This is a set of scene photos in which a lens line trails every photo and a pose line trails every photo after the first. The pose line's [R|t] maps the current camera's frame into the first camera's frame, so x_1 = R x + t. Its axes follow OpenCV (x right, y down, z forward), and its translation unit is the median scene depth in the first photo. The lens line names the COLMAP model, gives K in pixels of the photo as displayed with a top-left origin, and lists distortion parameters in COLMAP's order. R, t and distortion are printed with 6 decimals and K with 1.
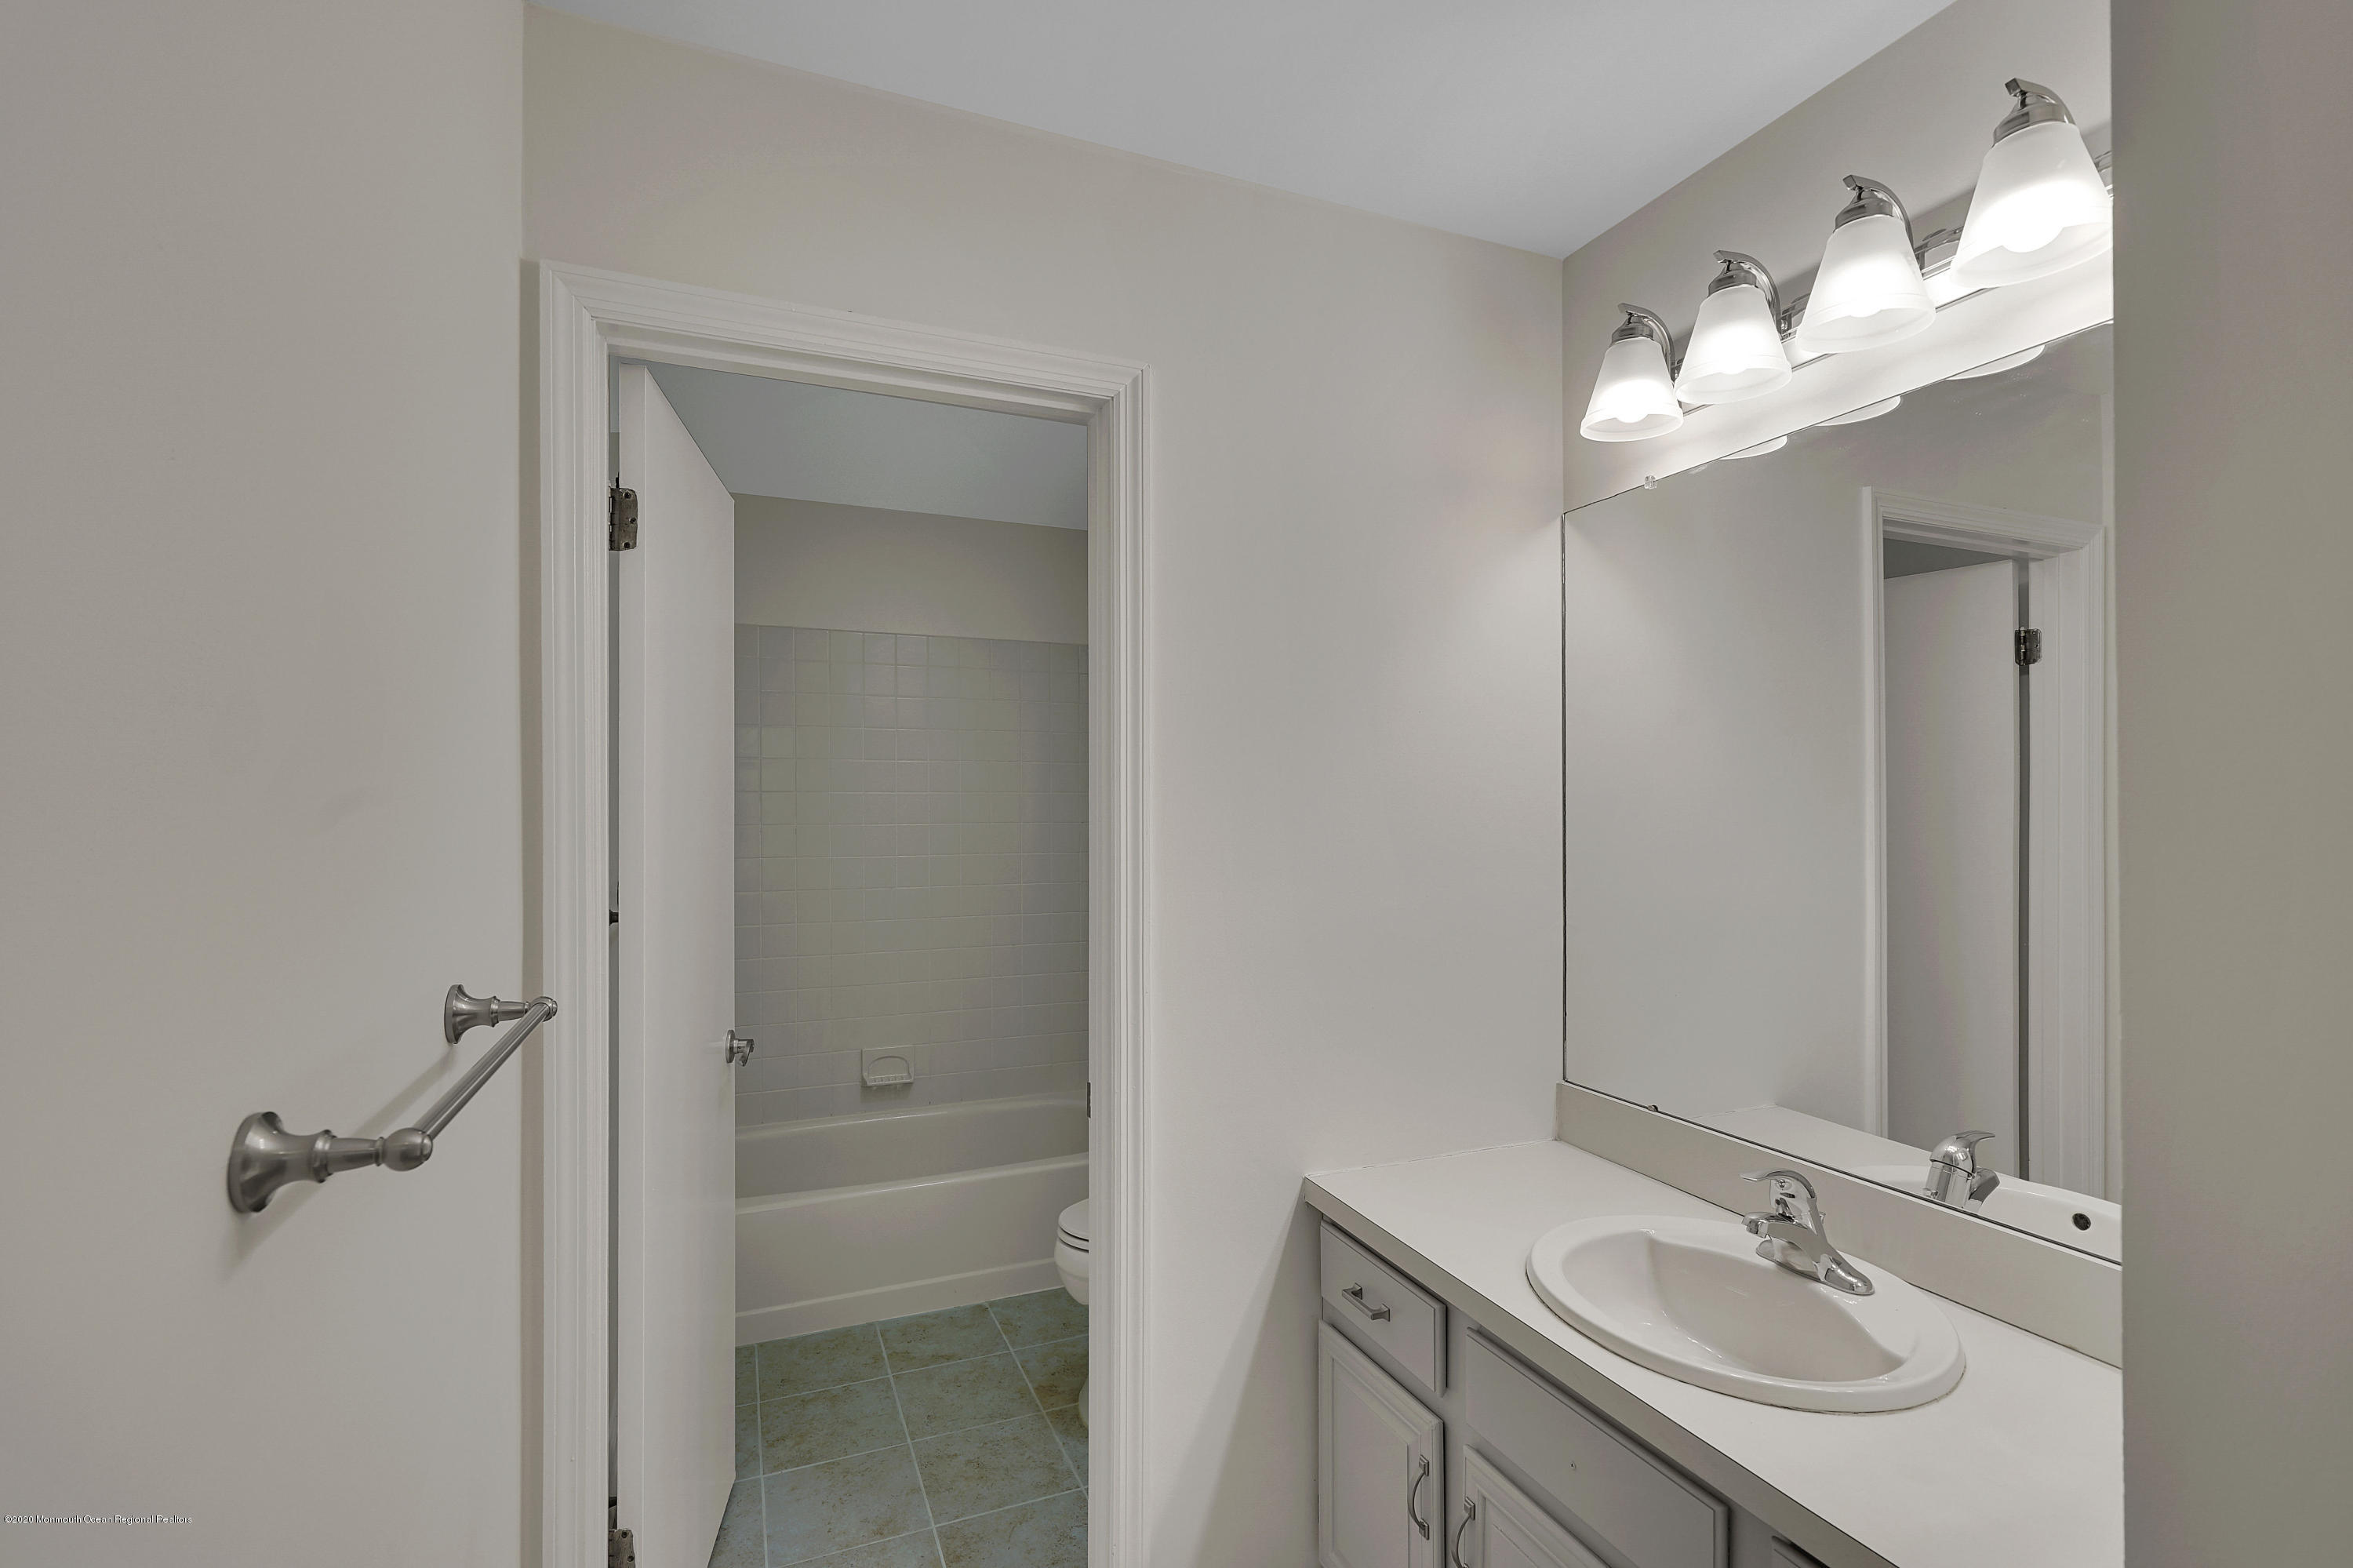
lens RADIAL K [[1007.8, 0, 1142.9], [0, 1007.8, 791.7], [0, 0, 1]] dist [0.002185, 0.000169]
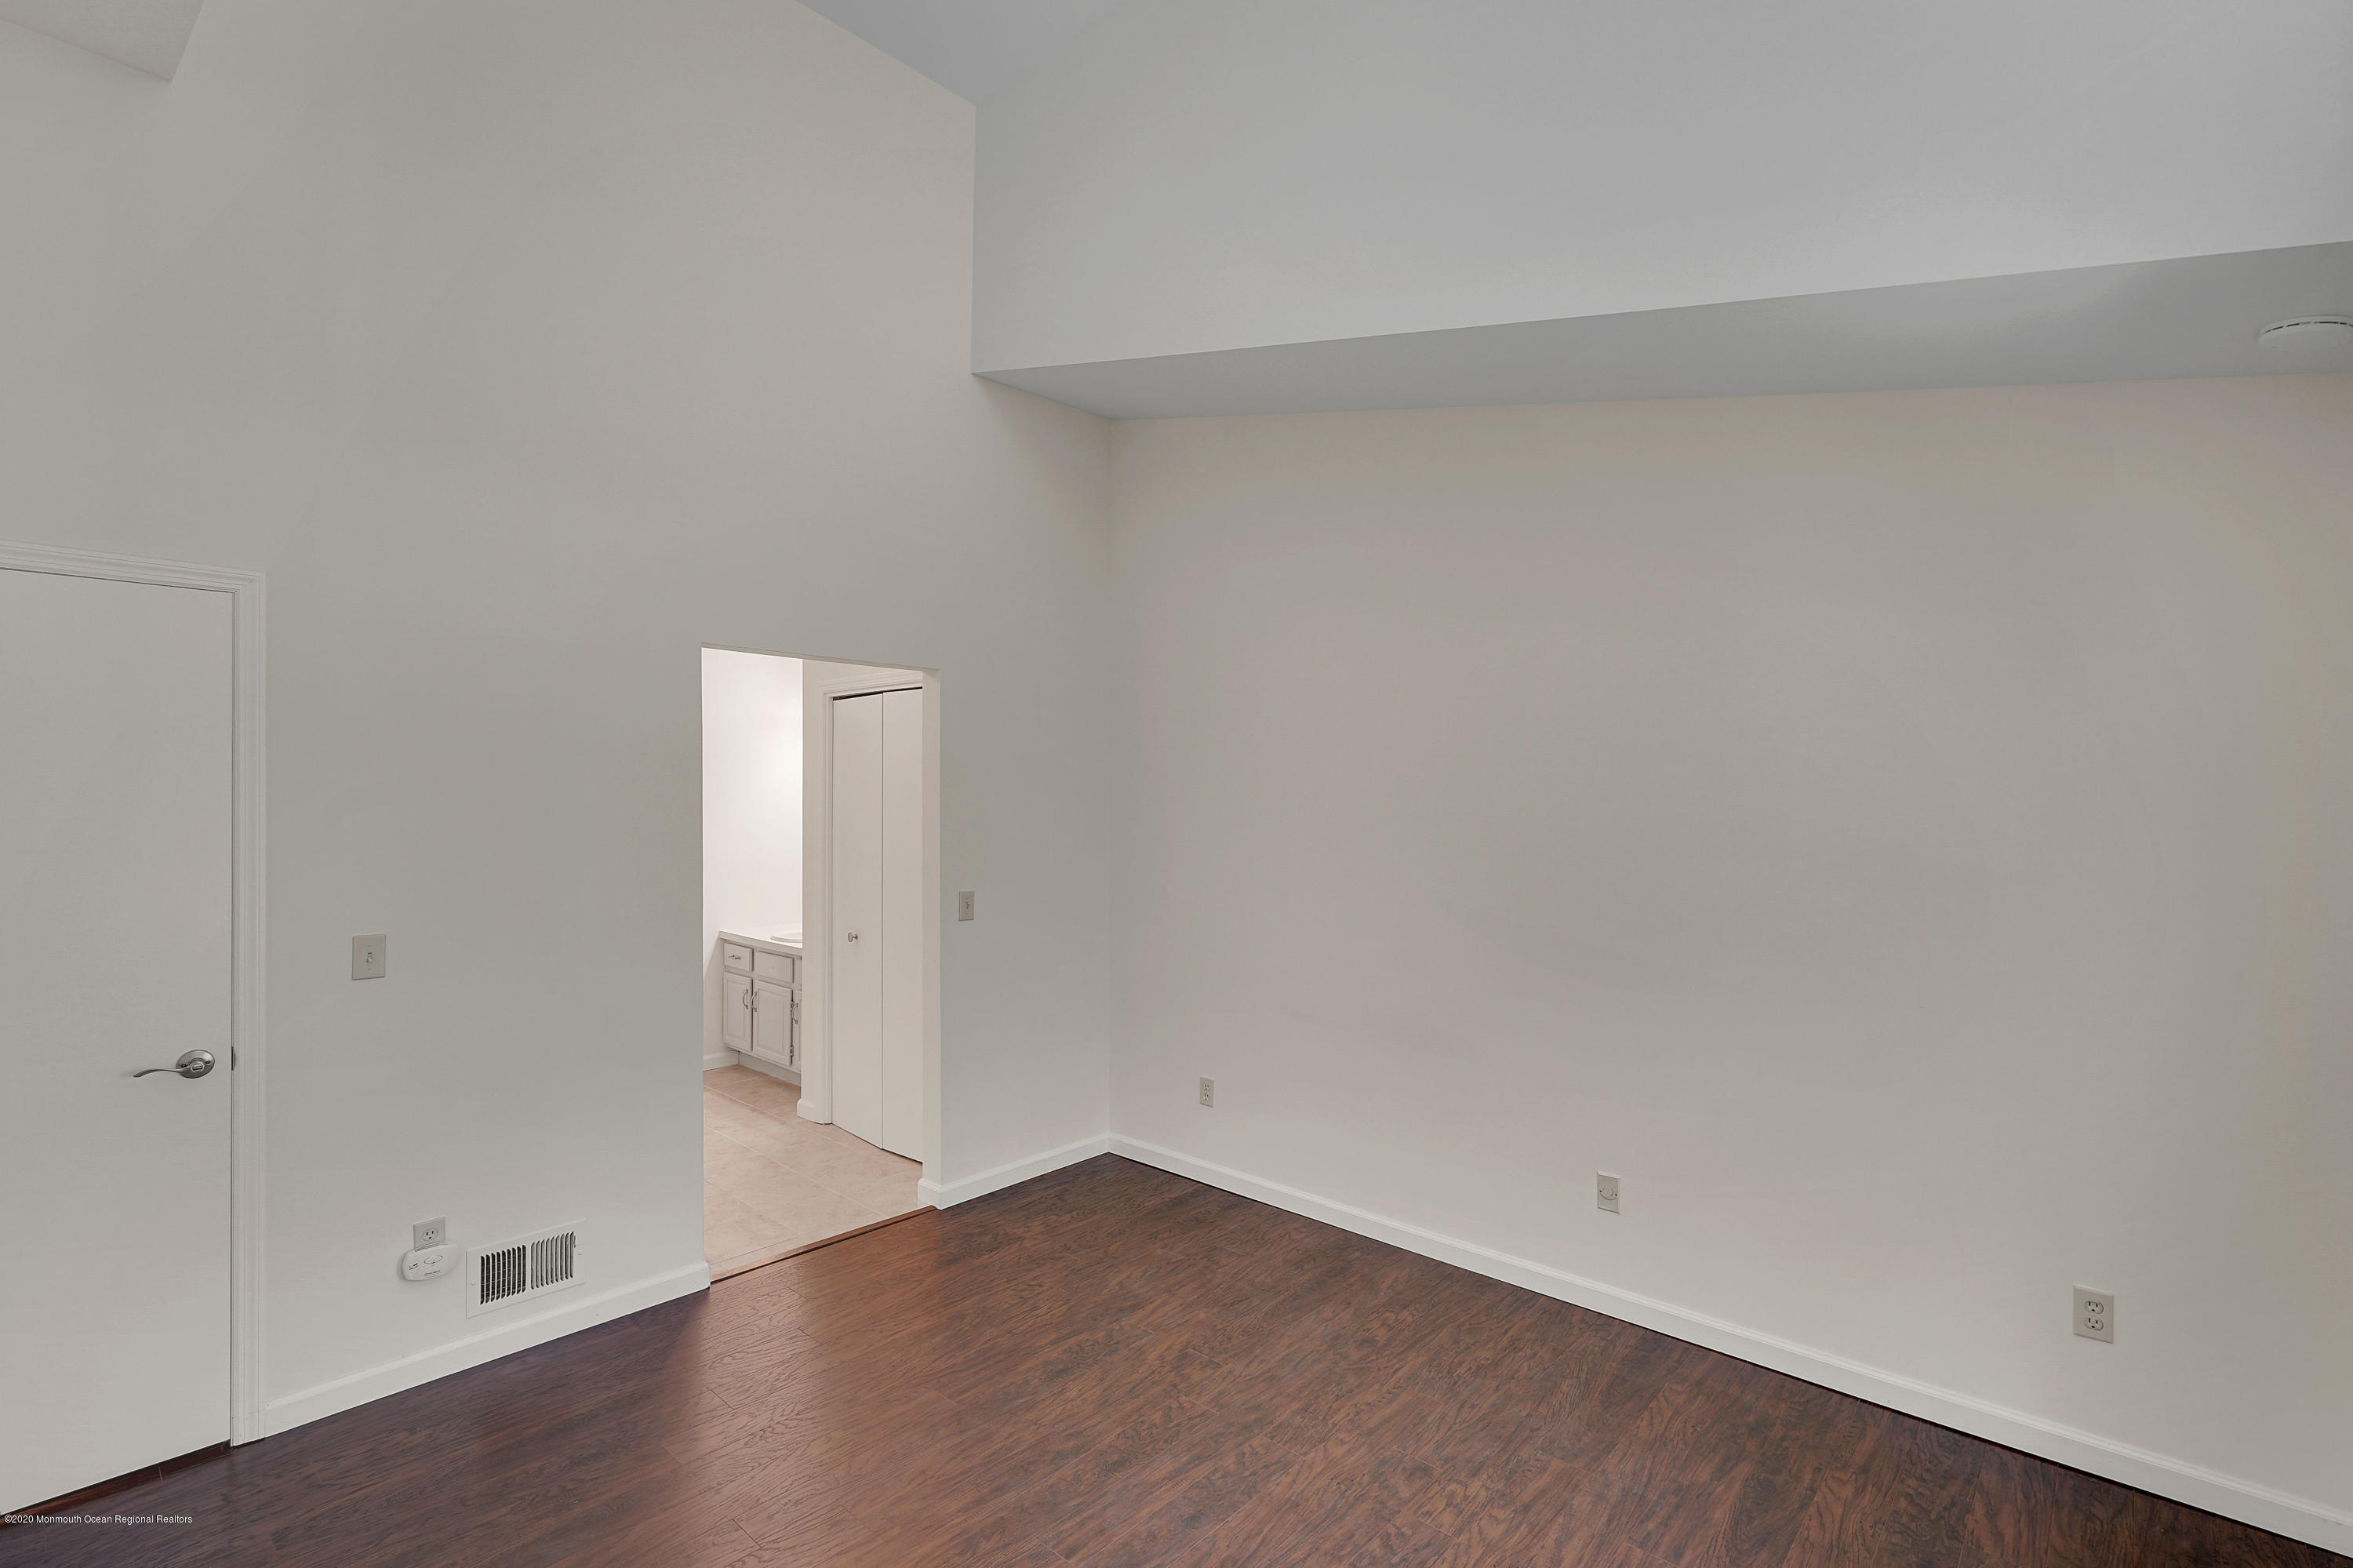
lens RADIAL K [[1078.9, 0, 1177.0], [0, 1078.9, 797.7], [0, 0, 1]] dist [-0.002169, 0.000928]
pose [[0.902630, 0.000730, 0.430417, -0.016727], [0.000271, 0.999997, -0.002262, -0.064658], [-0.430418, 0.002159, 0.902627, -3.082817]]
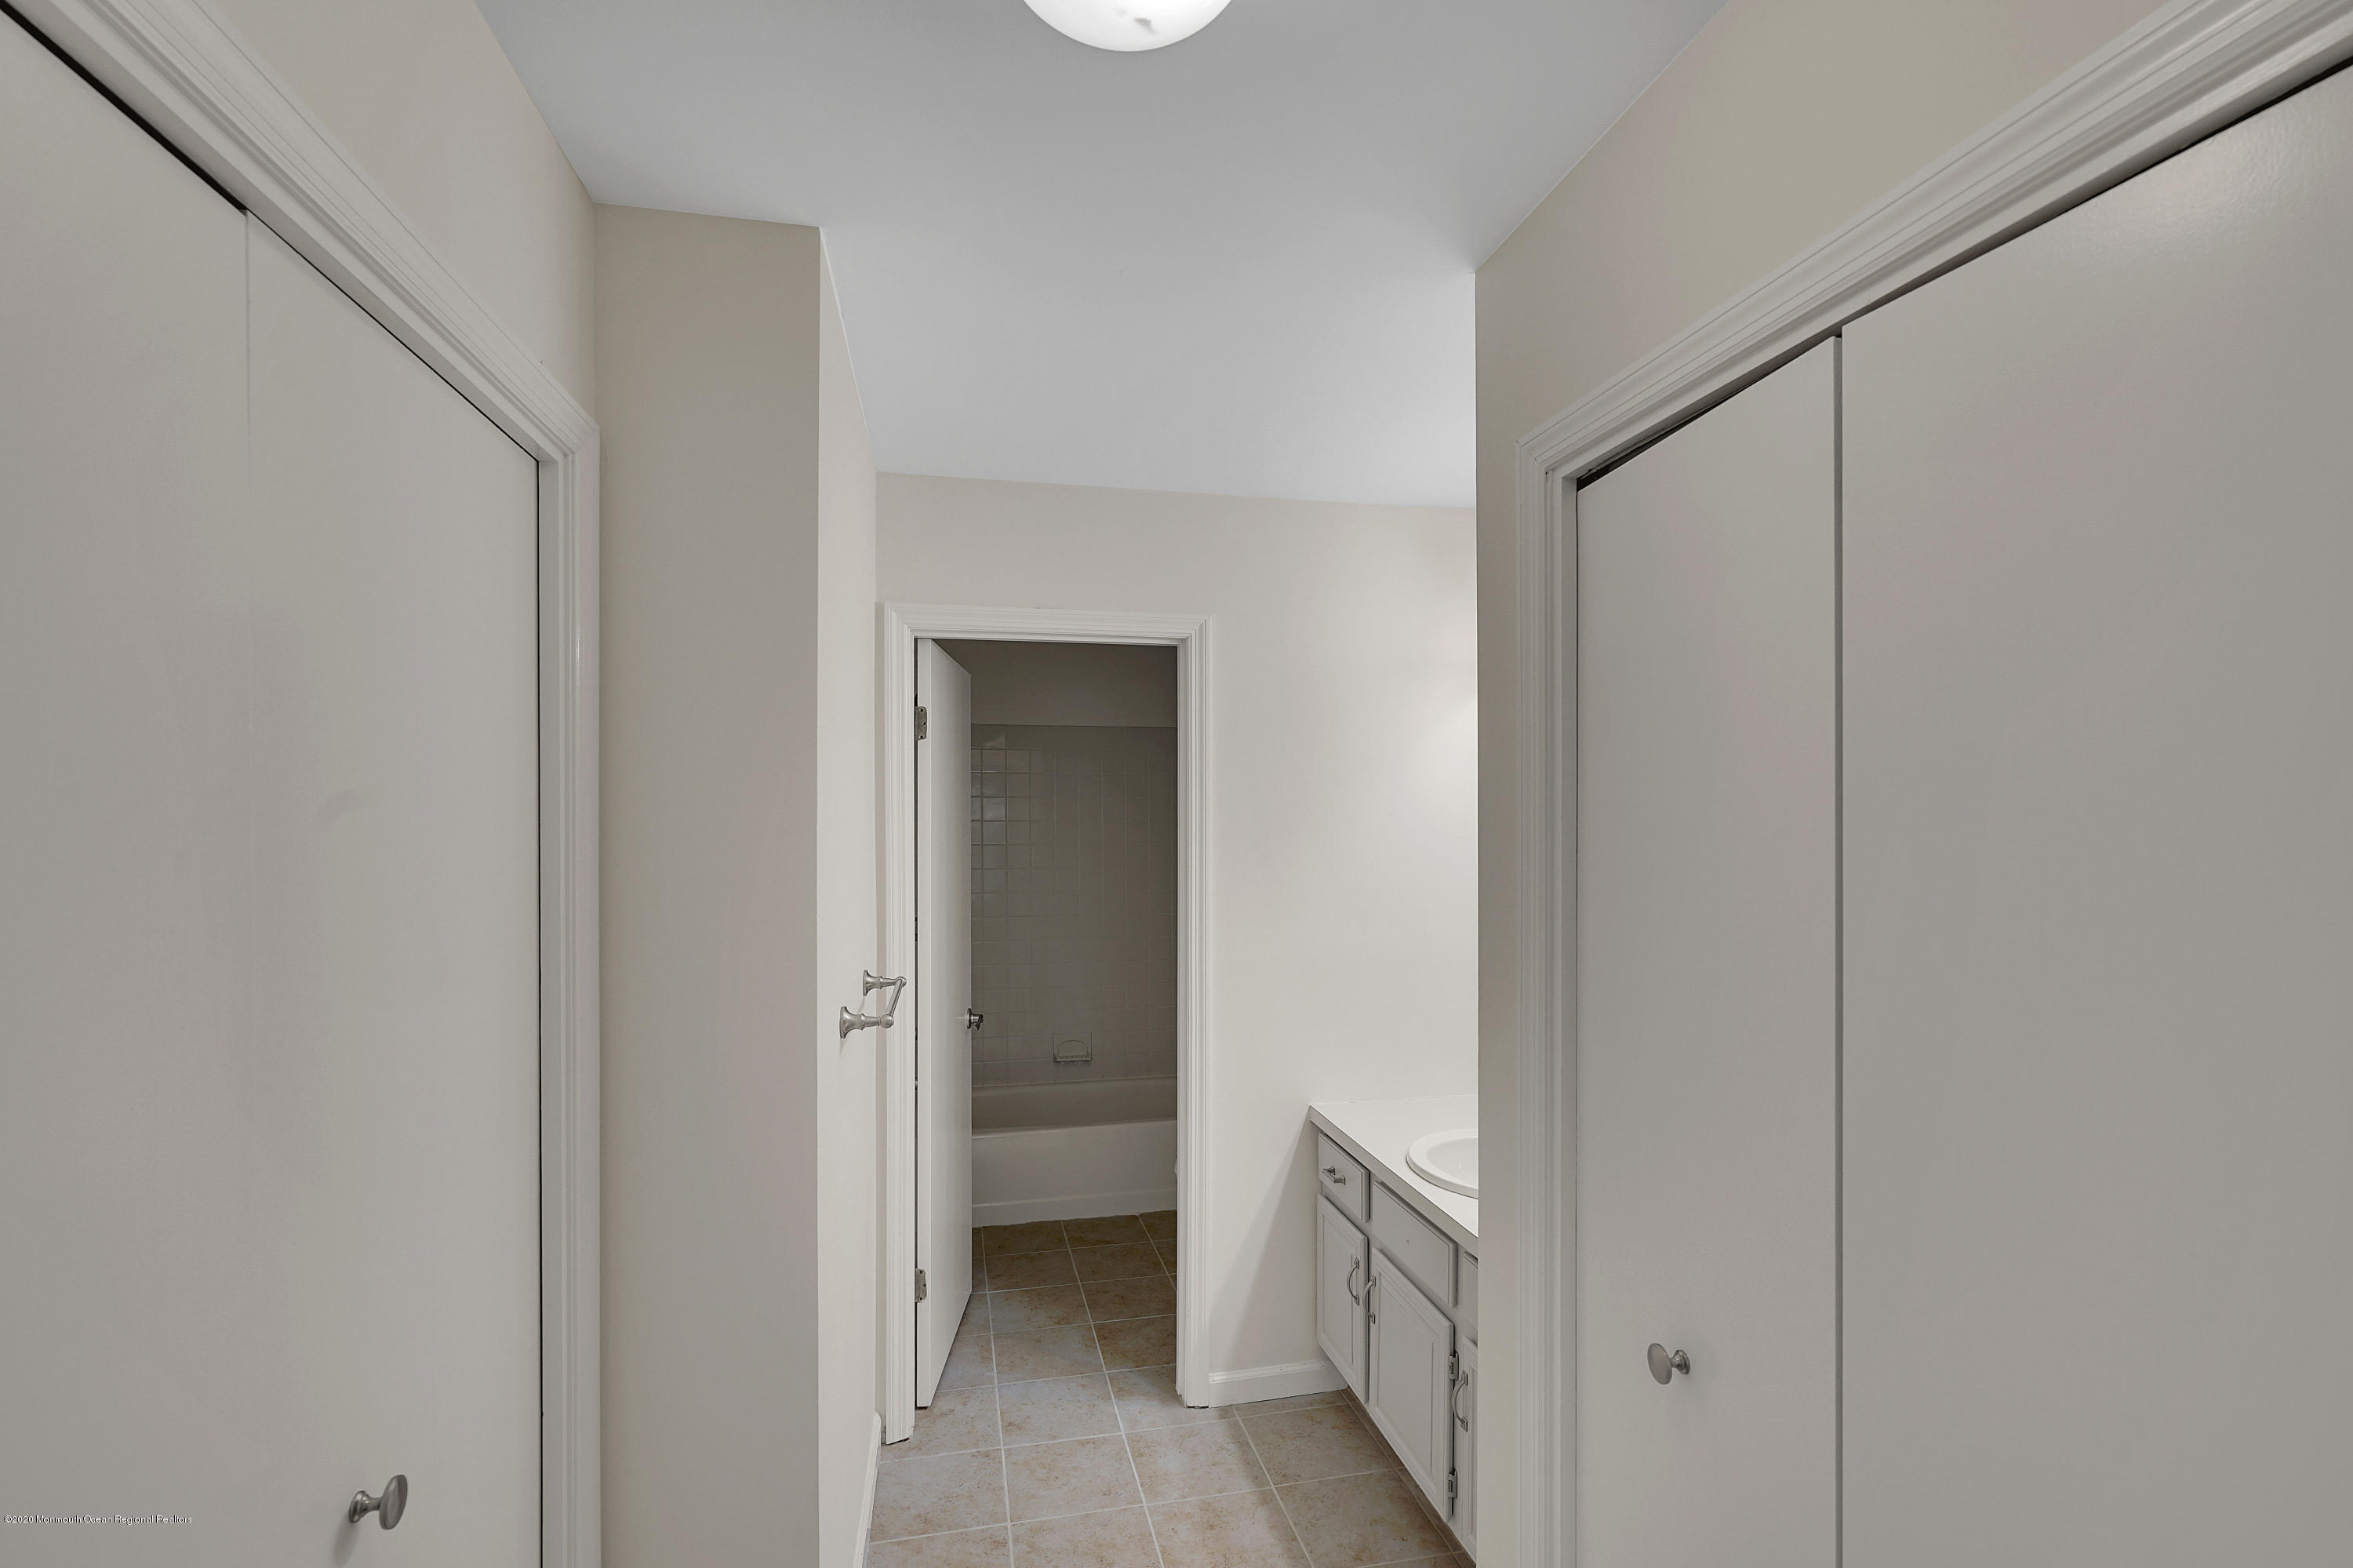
lens RADIAL K [[1073.1, 0, 1181.7], [0, 1073.1, 777.5], [0, 0, 1]] dist [-0.002307, 0.000409]
pose [[0.986440, -0.007848, -0.163933, 0.253112], [0.004369, 0.999758, -0.021574, -0.113573], [0.164062, 0.020565, 0.986236, -0.776032]]
